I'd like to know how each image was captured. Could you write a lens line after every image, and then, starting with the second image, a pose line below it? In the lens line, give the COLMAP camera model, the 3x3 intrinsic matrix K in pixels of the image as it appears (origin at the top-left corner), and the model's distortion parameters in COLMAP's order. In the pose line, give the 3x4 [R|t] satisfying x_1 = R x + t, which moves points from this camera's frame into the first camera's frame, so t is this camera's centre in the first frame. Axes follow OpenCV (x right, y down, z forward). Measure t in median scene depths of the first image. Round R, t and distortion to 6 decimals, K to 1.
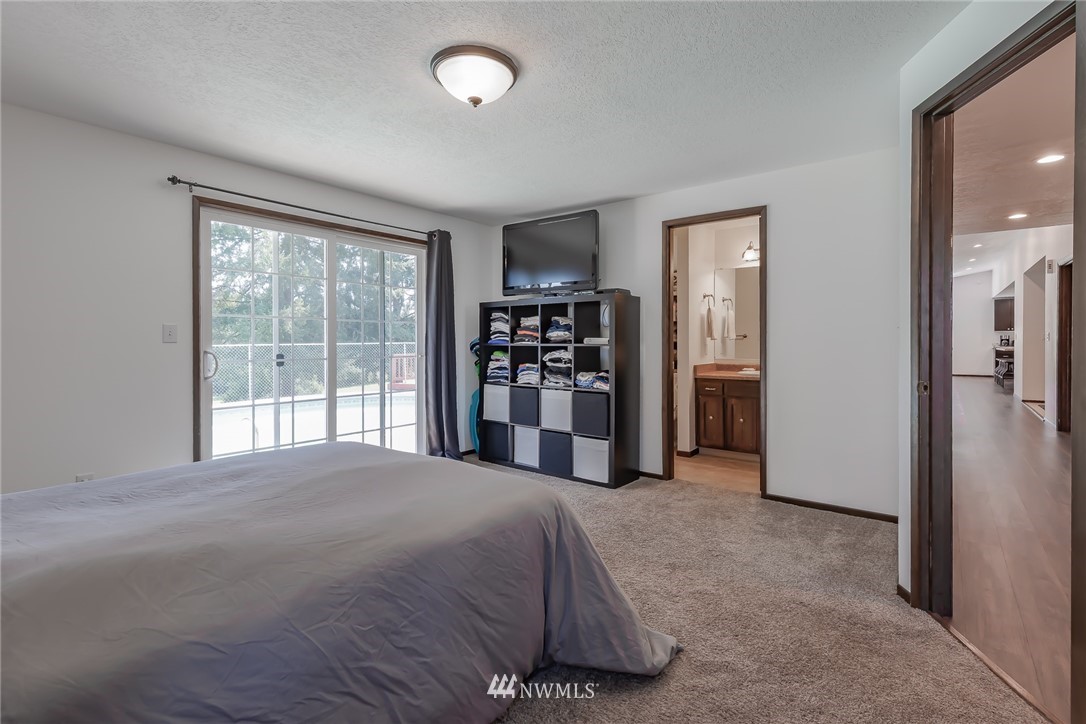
lens RADIAL K [[510.8, 0, 539.2], [0, 510.8, 340.6], [0, 0, 1]] dist [0.001535, 0.000301]
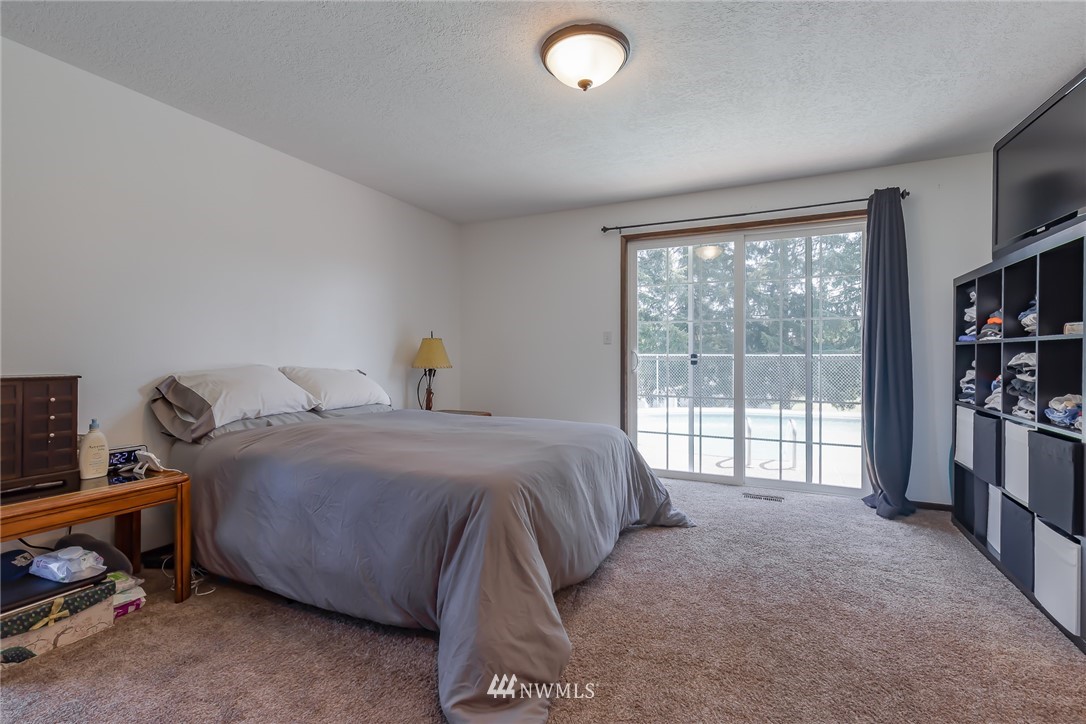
lens RADIAL K [[494.3, 0, 543.0], [0, 494.3, 362.0], [0, 0, 1]] dist [0.003164, 0.000399]
pose [[0.191247, 0.014789, -0.981430, 0.452126], [-0.002640, 0.999891, 0.014552, 0.026013], [0.981538, -0.000192, 0.191265, 0.423164]]
